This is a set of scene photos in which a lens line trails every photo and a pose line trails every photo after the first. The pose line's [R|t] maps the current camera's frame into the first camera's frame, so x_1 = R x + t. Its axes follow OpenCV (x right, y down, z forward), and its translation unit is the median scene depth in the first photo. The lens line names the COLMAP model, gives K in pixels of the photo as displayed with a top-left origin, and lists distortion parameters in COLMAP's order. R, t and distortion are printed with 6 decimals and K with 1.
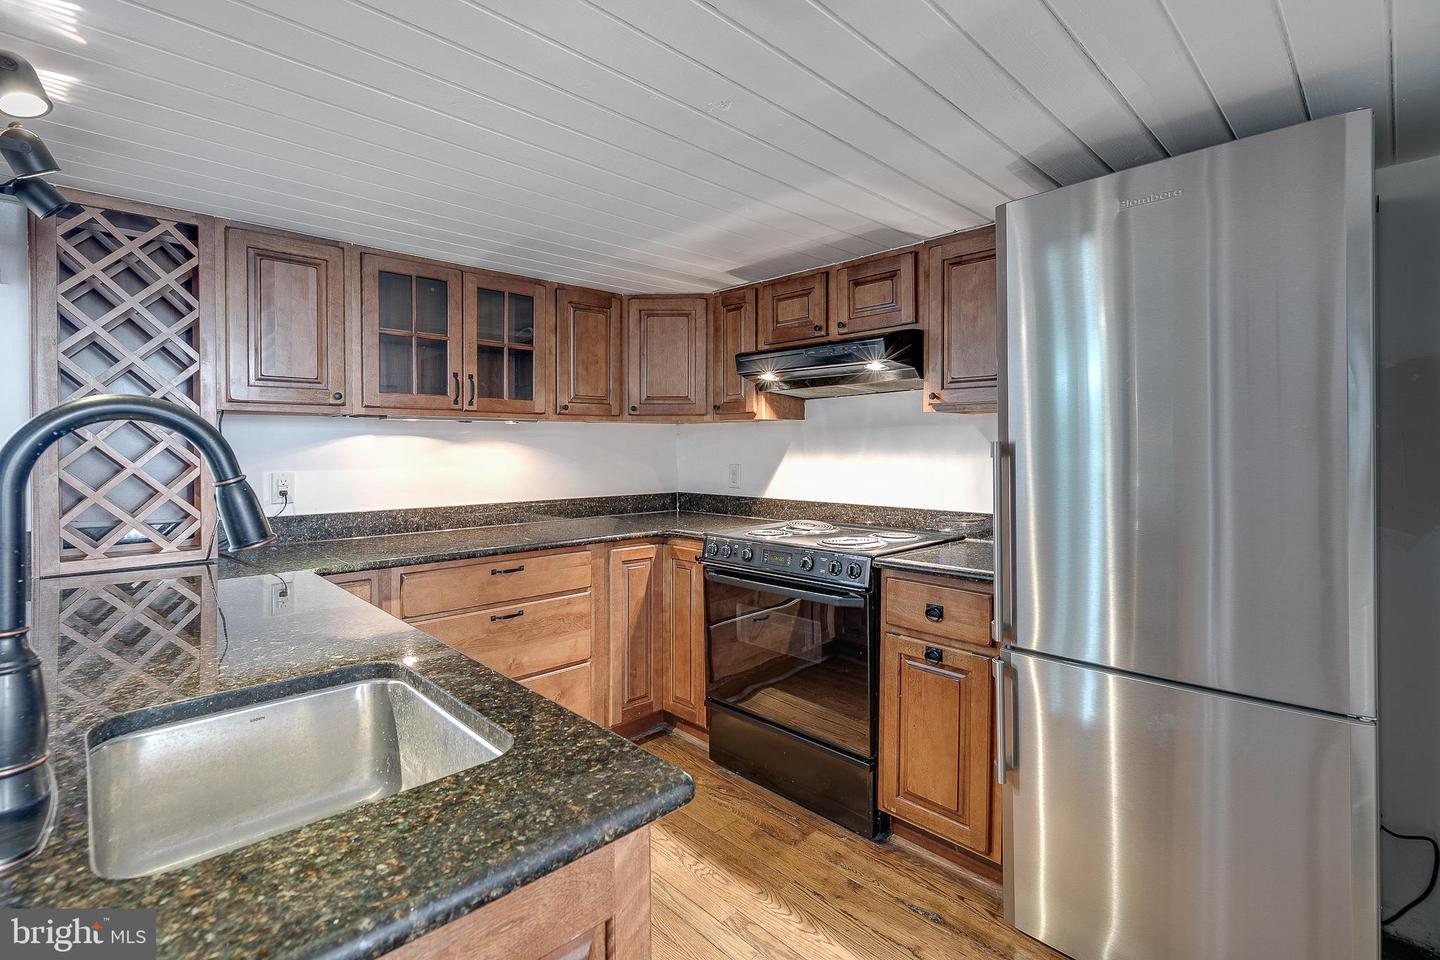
lens RADIAL K [[653.1, 0, 720.9], [0, 653.1, 447.7], [0, 0, 1]] dist [0.001449, 0.000141]
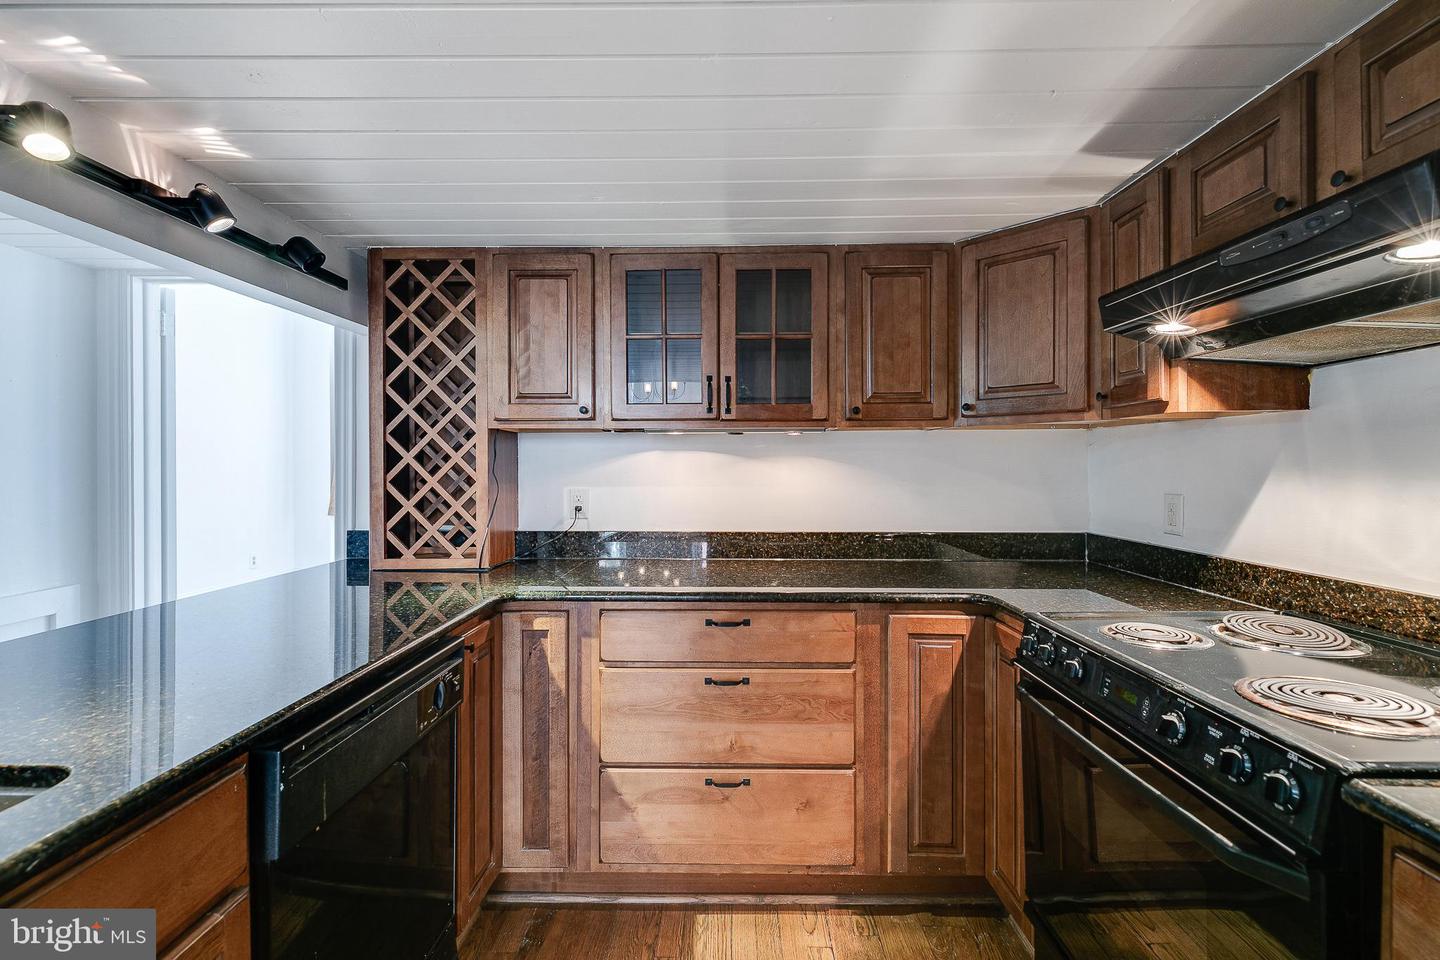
lens RADIAL K [[652.7, 0, 719.5], [0, 652.7, 463.8], [0, 0, 1]] dist [0.002074, 0.000186]
pose [[0.708079, 0.001783, -0.706131, 0.187874], [-0.001835, 0.999998, 0.000684, -0.001382], [0.706131, 0.000811, 0.708080, 0.390271]]
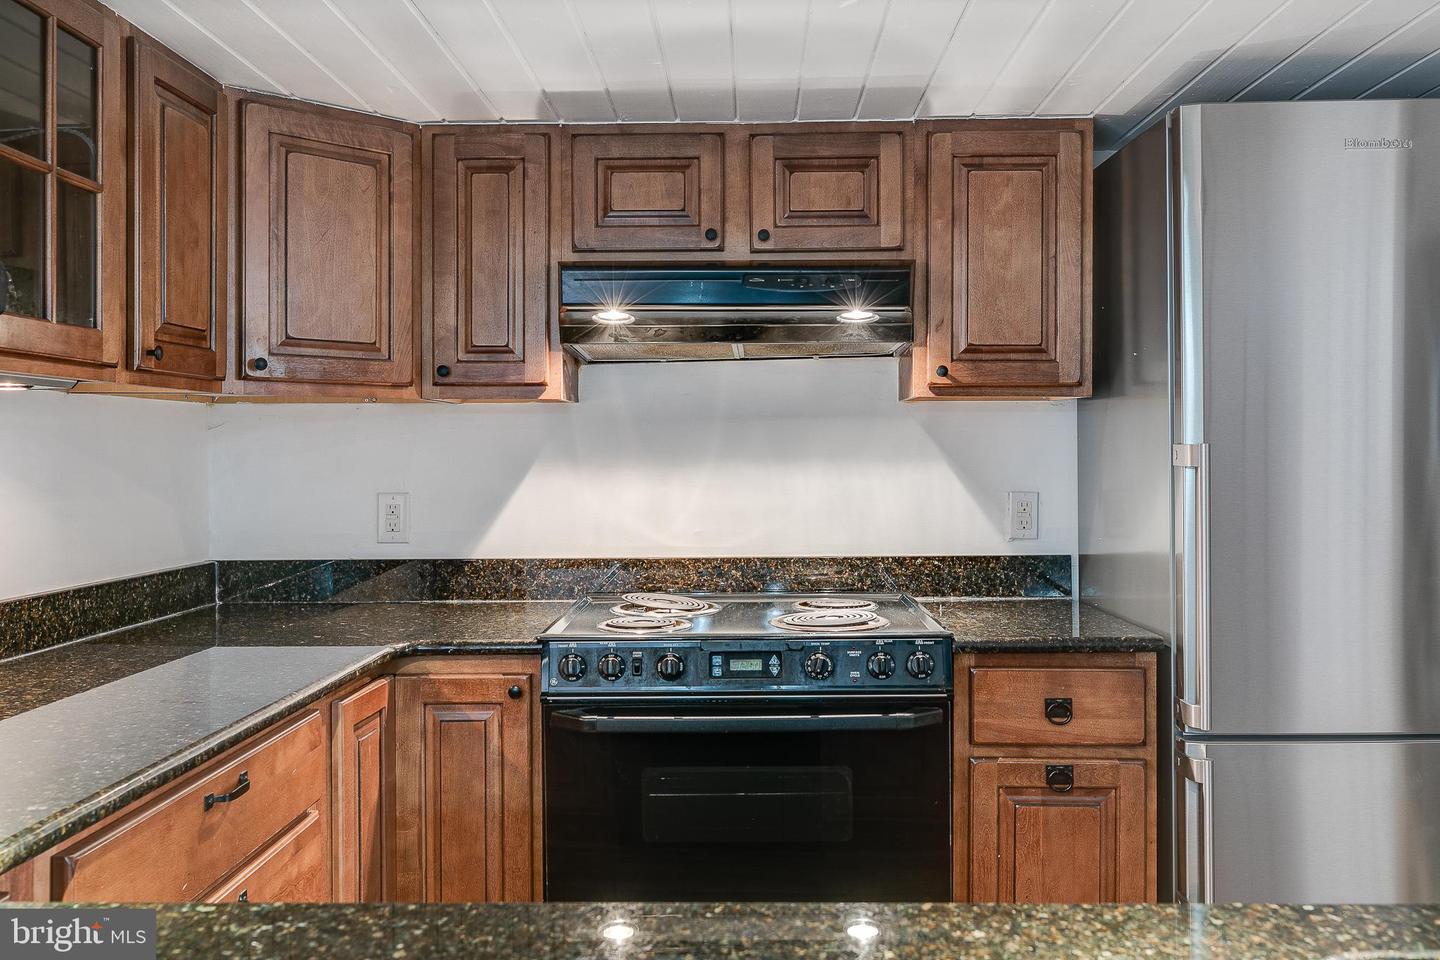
lens RADIAL K [[1184.2, 0, 725.1], [0, 1184.2, 454.3], [0, 0, 1]] dist [0.004138, 0.001489]
pose [[0.712816, -0.001613, 0.701349, -0.520903], [0.005737, 0.999977, -0.003530, 0.002401], [-0.701328, 0.006540, 0.712809, 0.288027]]
